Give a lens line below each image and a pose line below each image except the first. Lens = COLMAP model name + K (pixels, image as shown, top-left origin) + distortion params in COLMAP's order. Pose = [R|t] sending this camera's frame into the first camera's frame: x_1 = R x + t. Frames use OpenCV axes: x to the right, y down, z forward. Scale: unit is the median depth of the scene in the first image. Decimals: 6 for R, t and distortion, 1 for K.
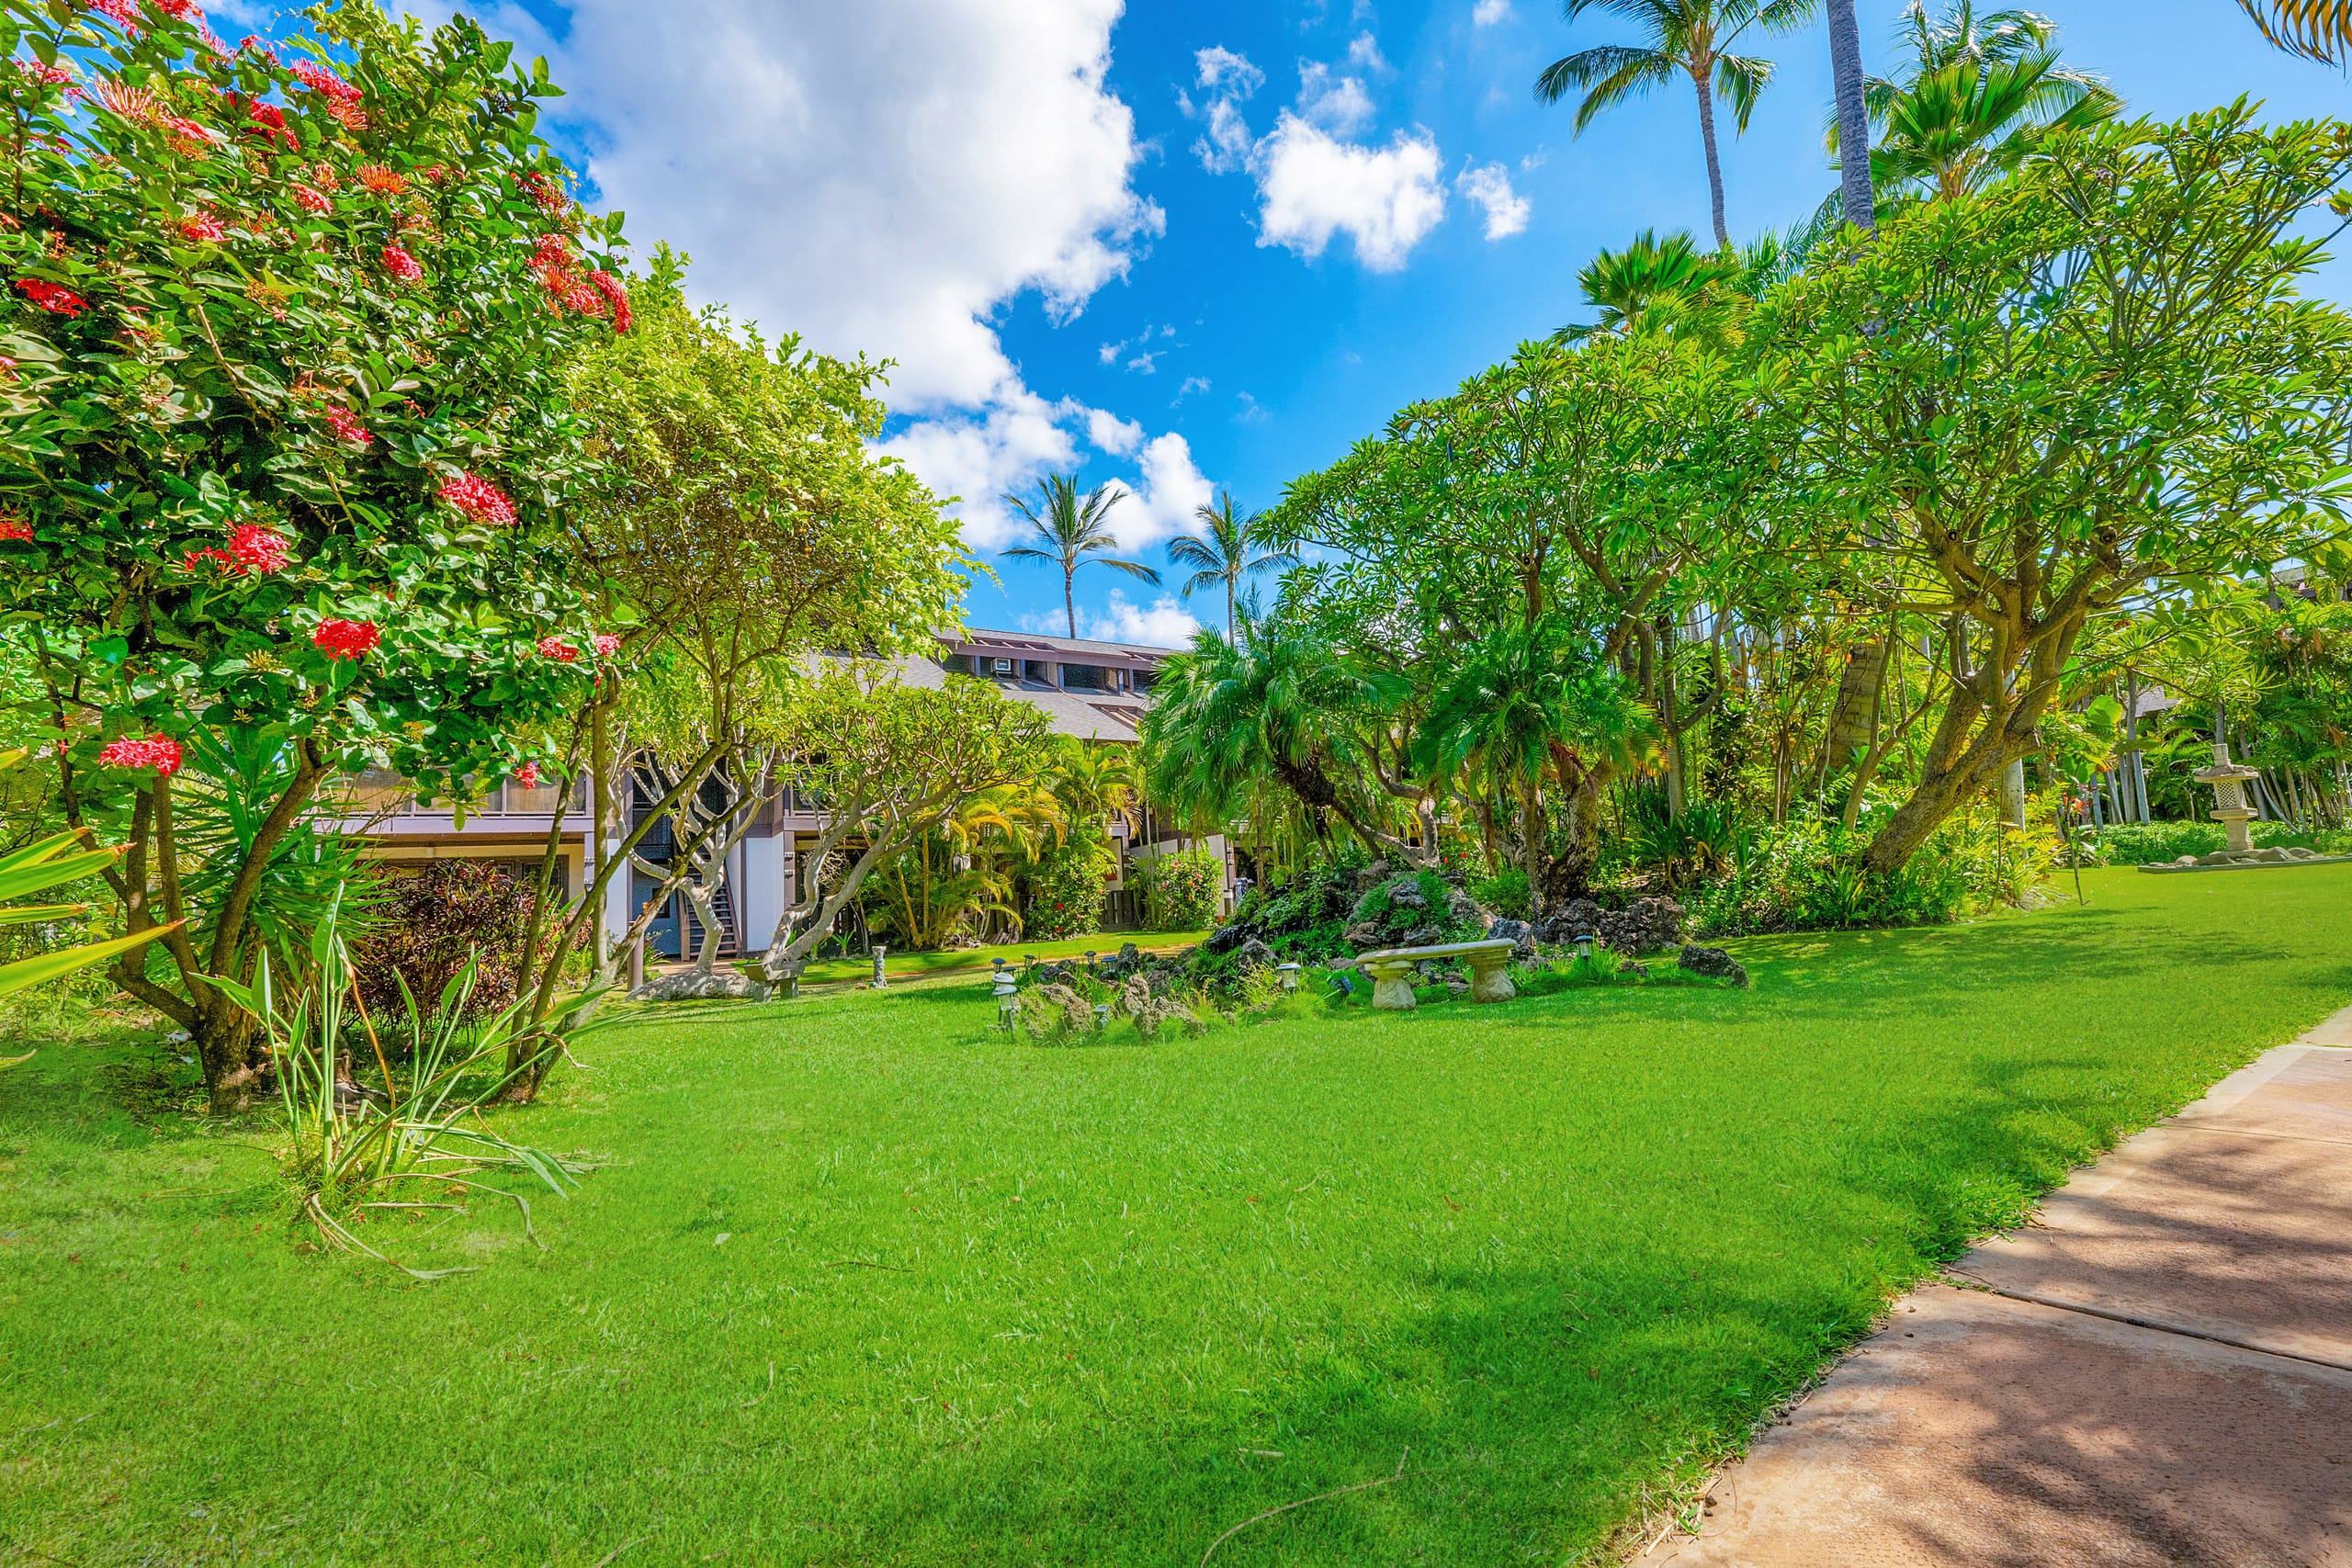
lens RADIAL K [[929.4, 0, 1172.6], [0, 929.4, 791.4], [0, 0, 1]] dist [-0.000453, 0.000302]
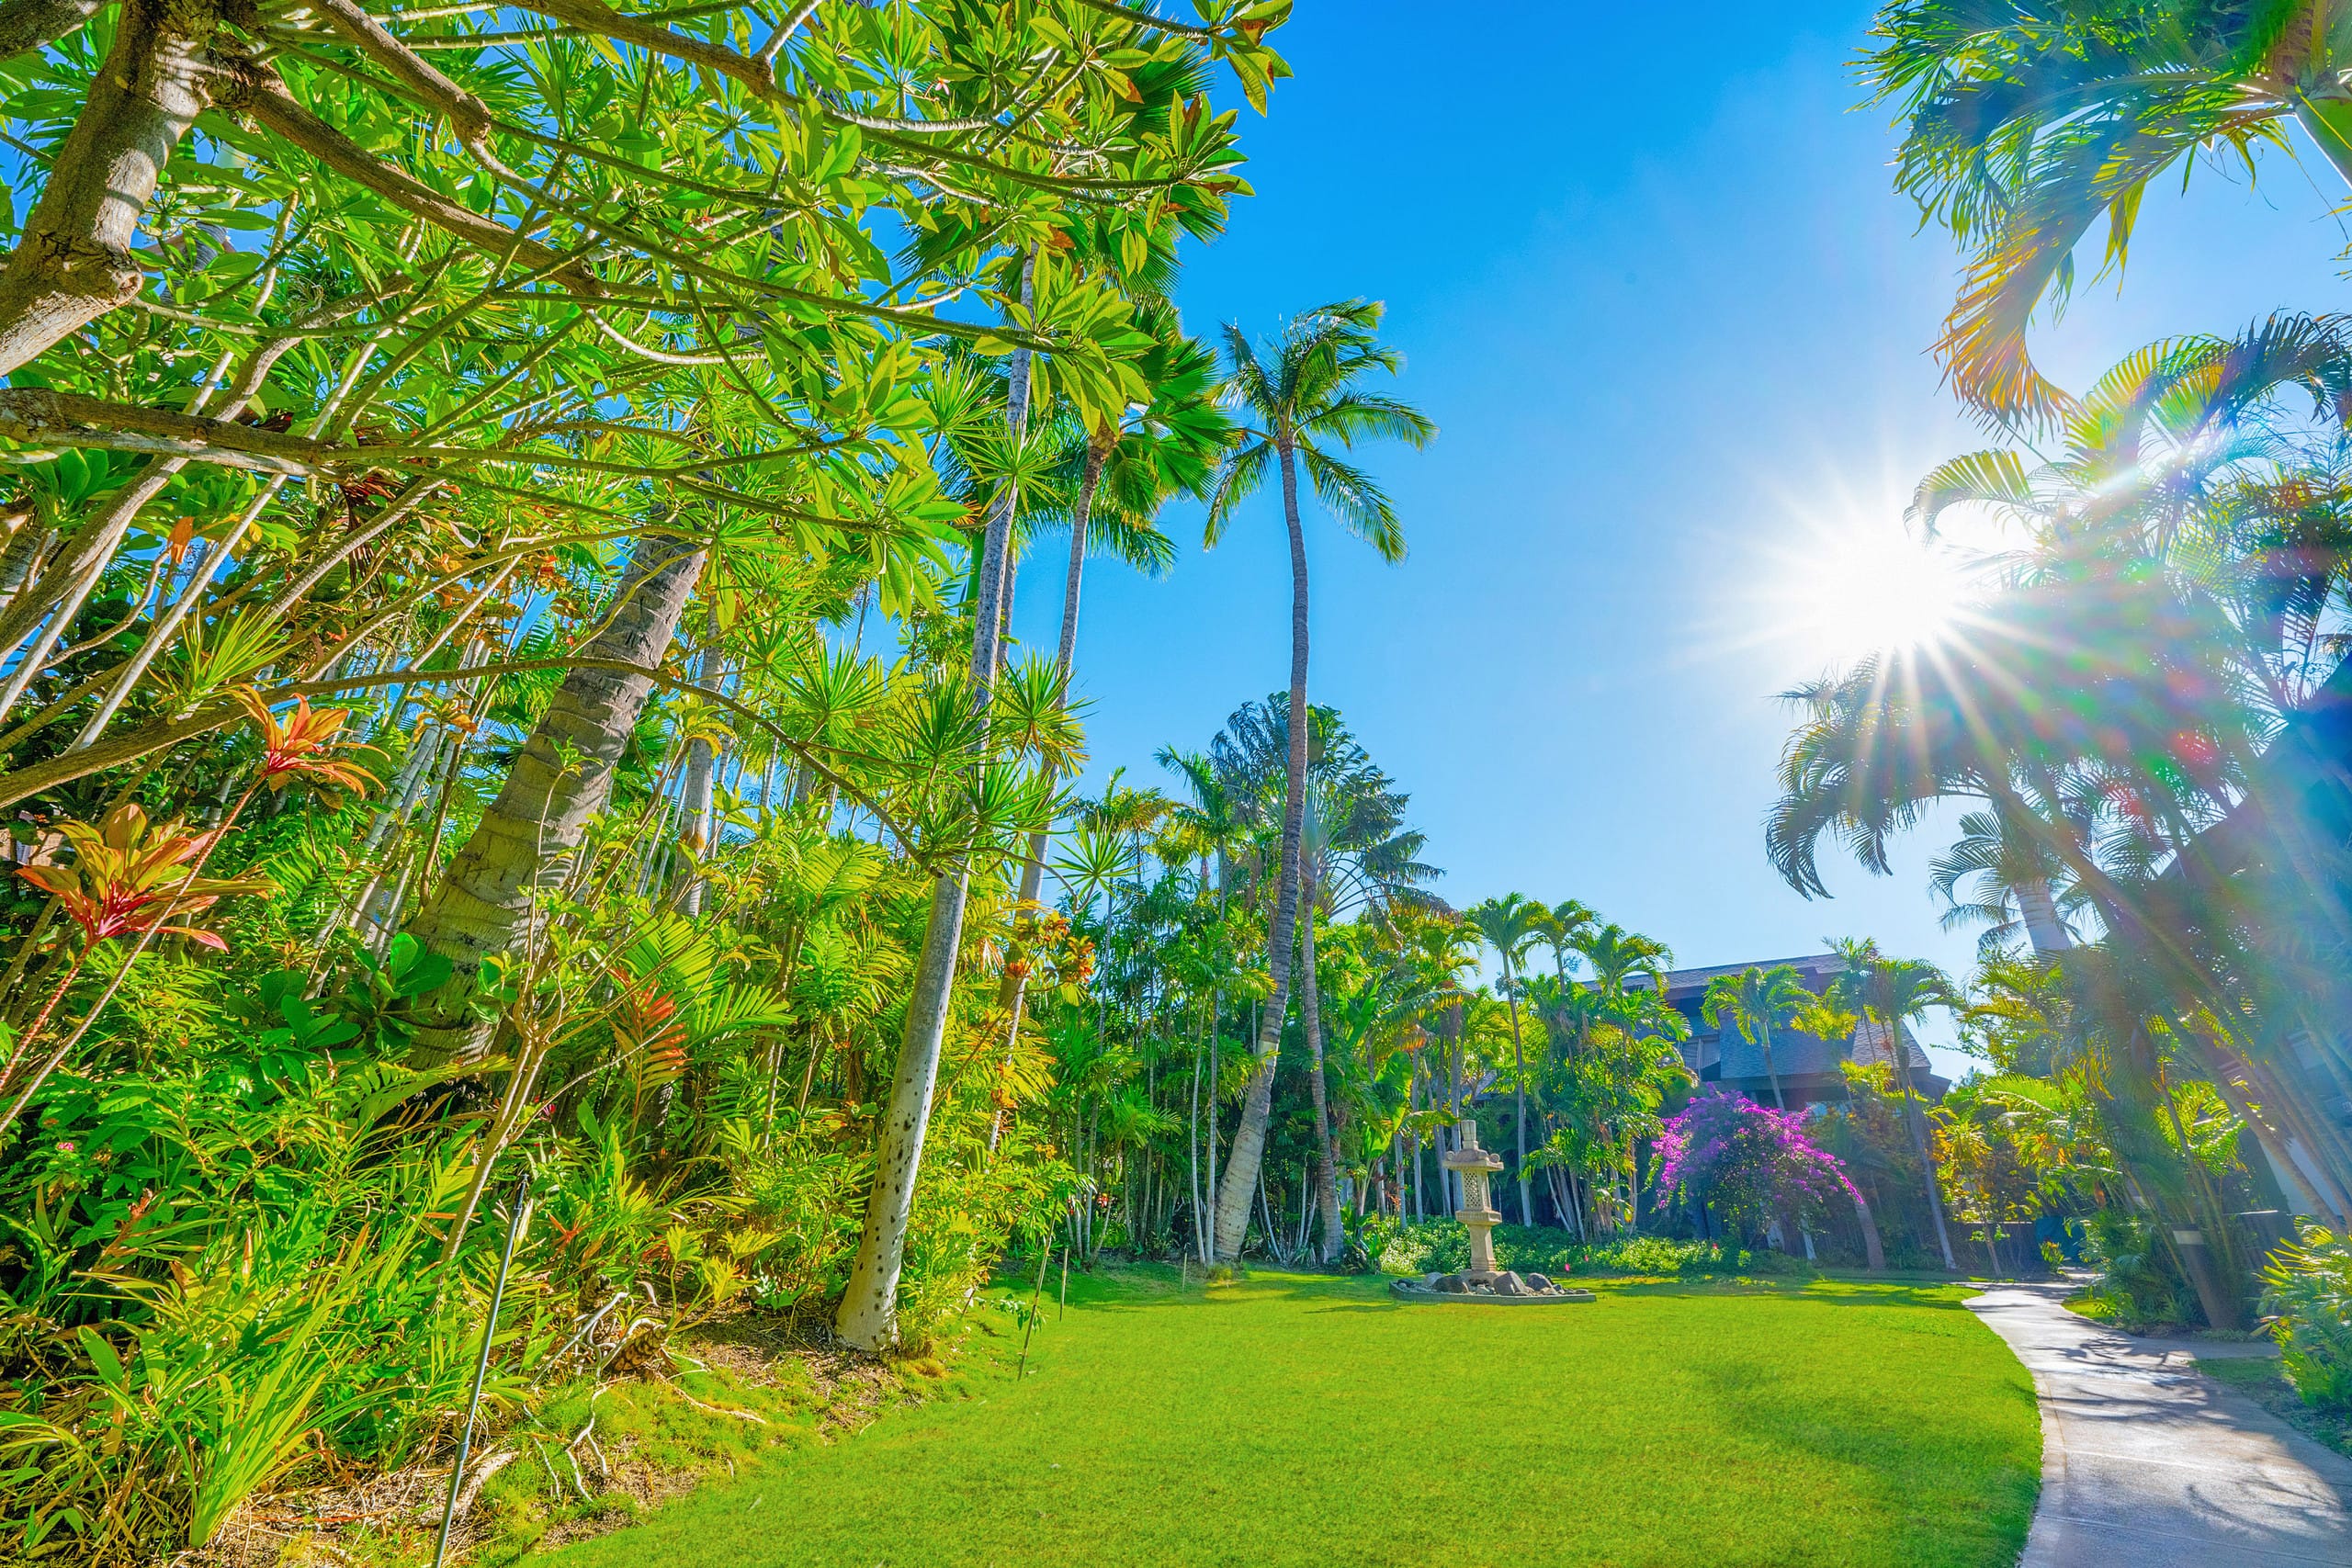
lens RADIAL K [[929.4, 0, 1176.6], [0, 929.4, 791.1], [0, 0, 1]] dist [-0.000453, 0.000302]
pose [[0.898448, 0.255980, 0.356743, 0.988423], [-0.130852, 0.931656, -0.338960, -0.020053], [-0.419129, 0.257858, 0.870540, 0.619026]]
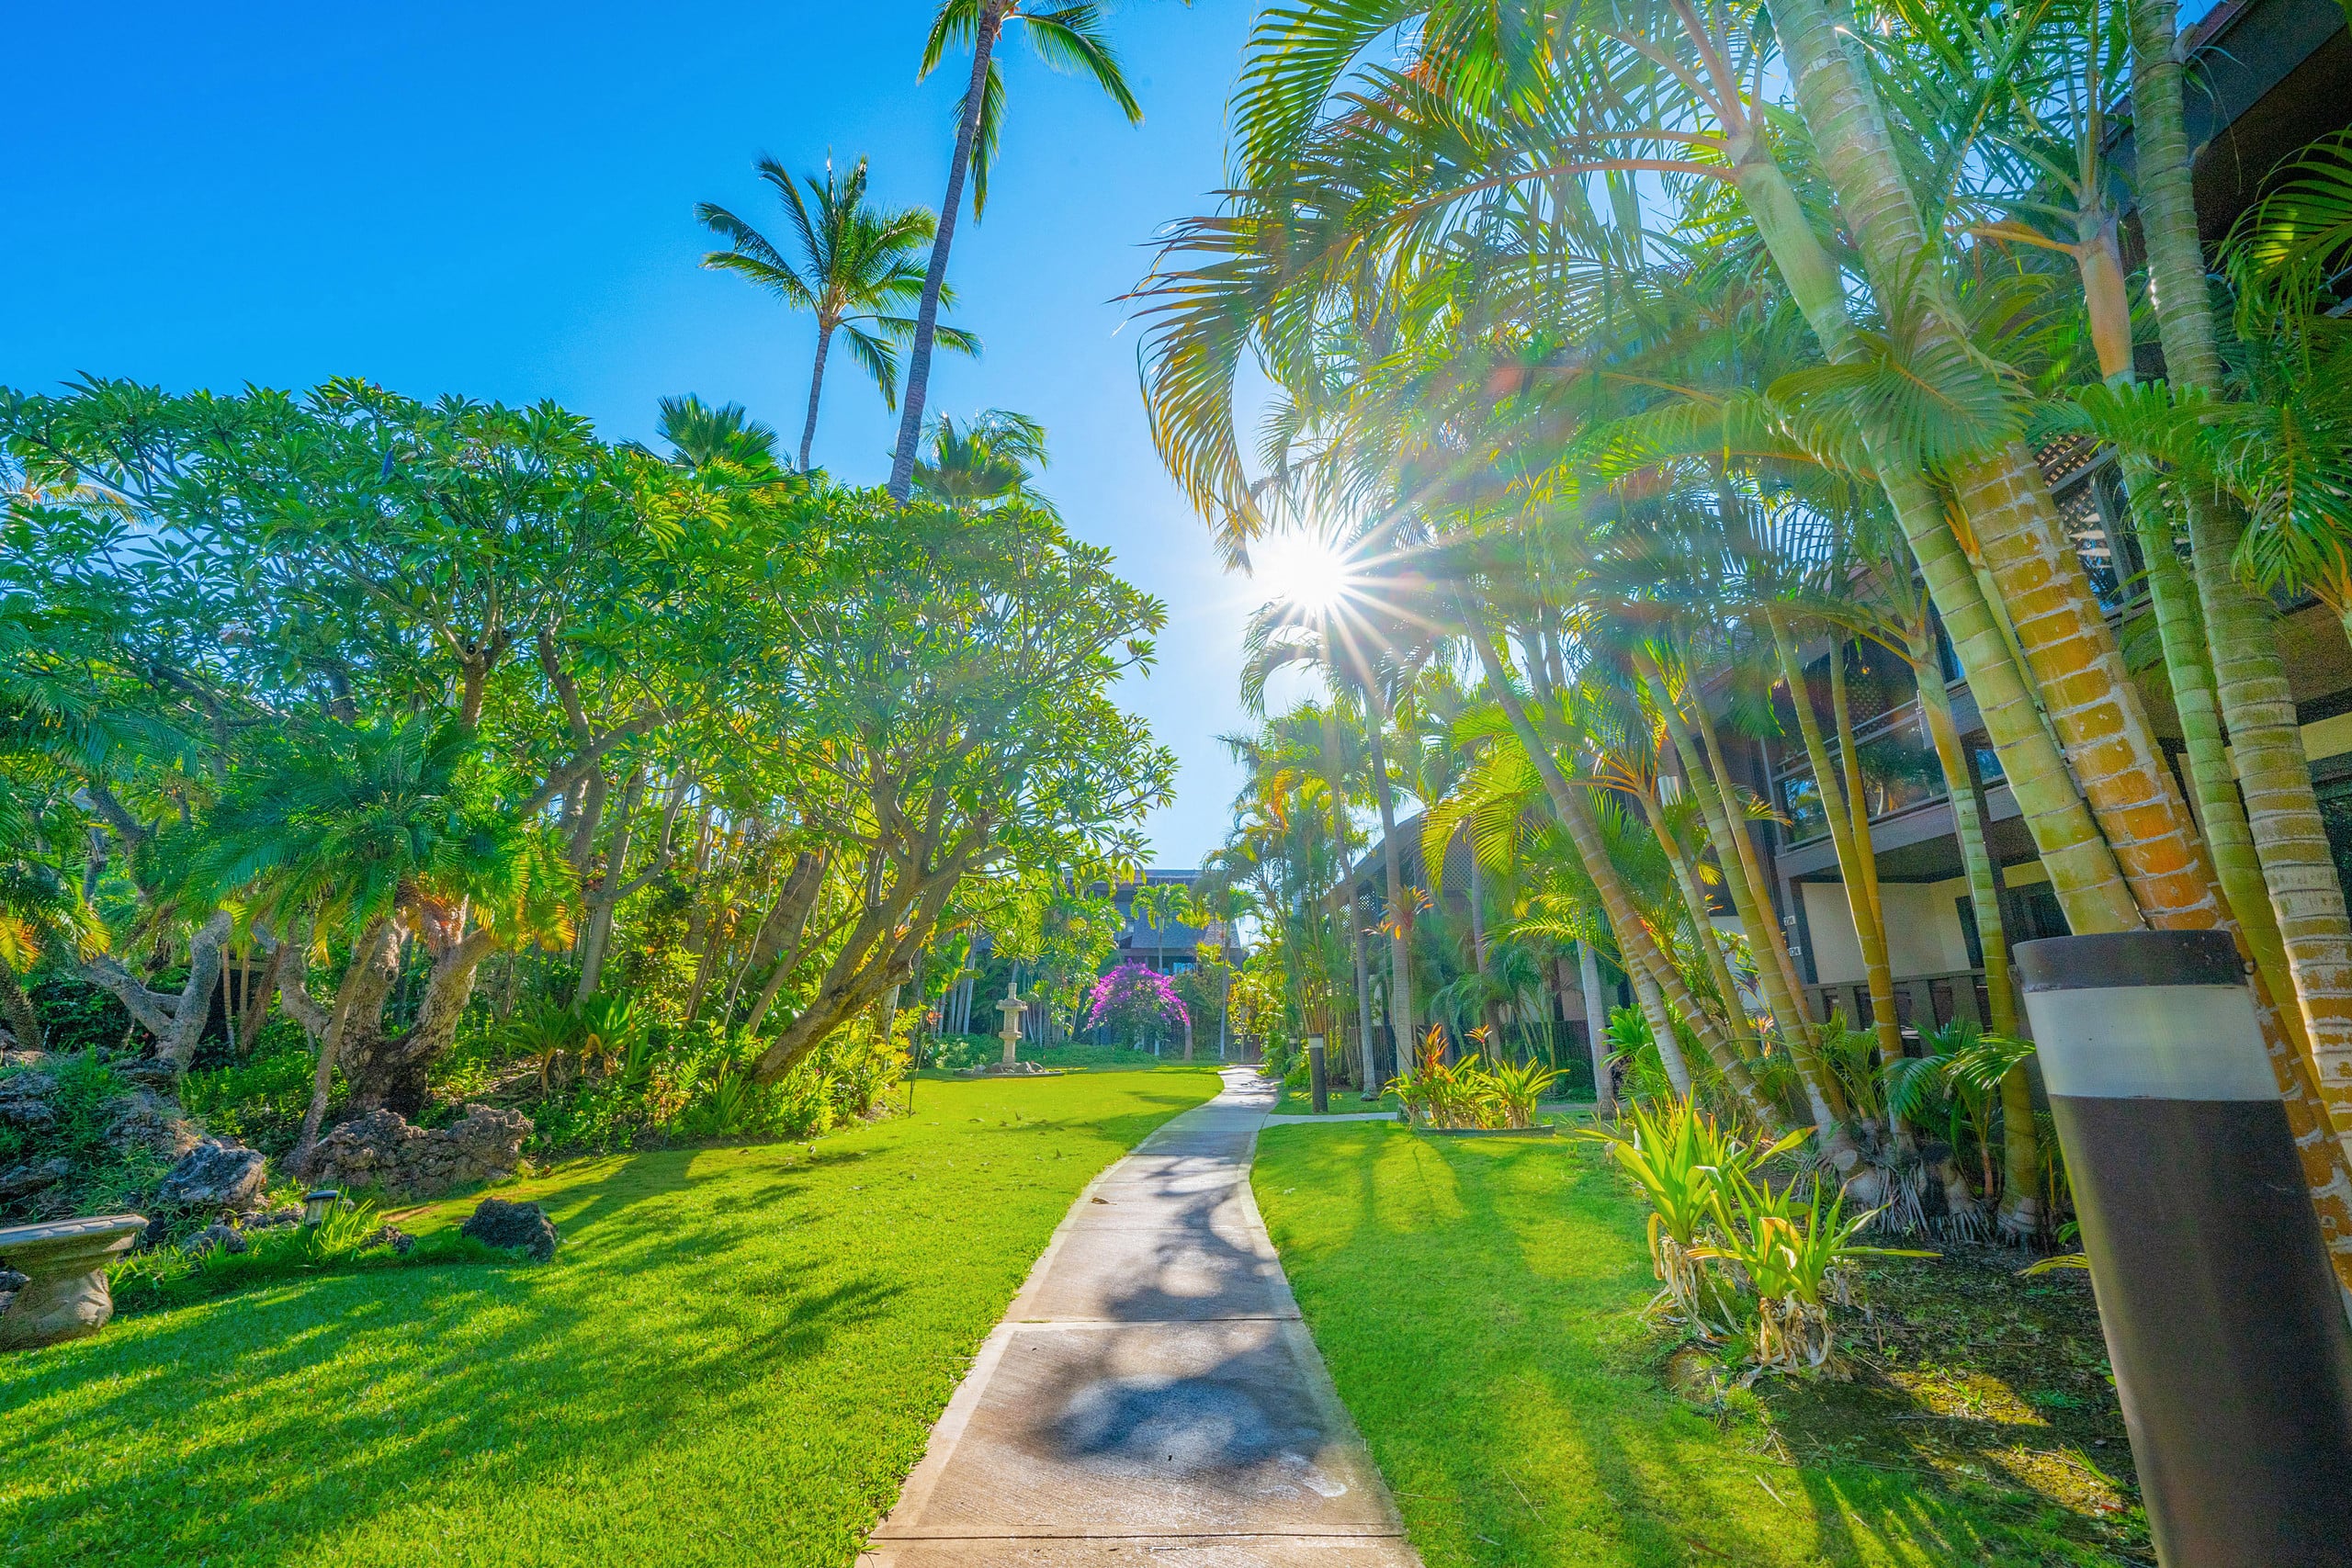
lens RADIAL K [[929.4, 0, 1170.8], [0, 929.4, 790.3], [0, 0, 1]] dist [-0.000453, 0.000302]
pose [[0.521012, 0.289751, 0.802864, 0.091474], [-0.147596, 0.957032, -0.249609, -0.025785], [-0.840692, 0.011550, 0.541391, 0.084822]]
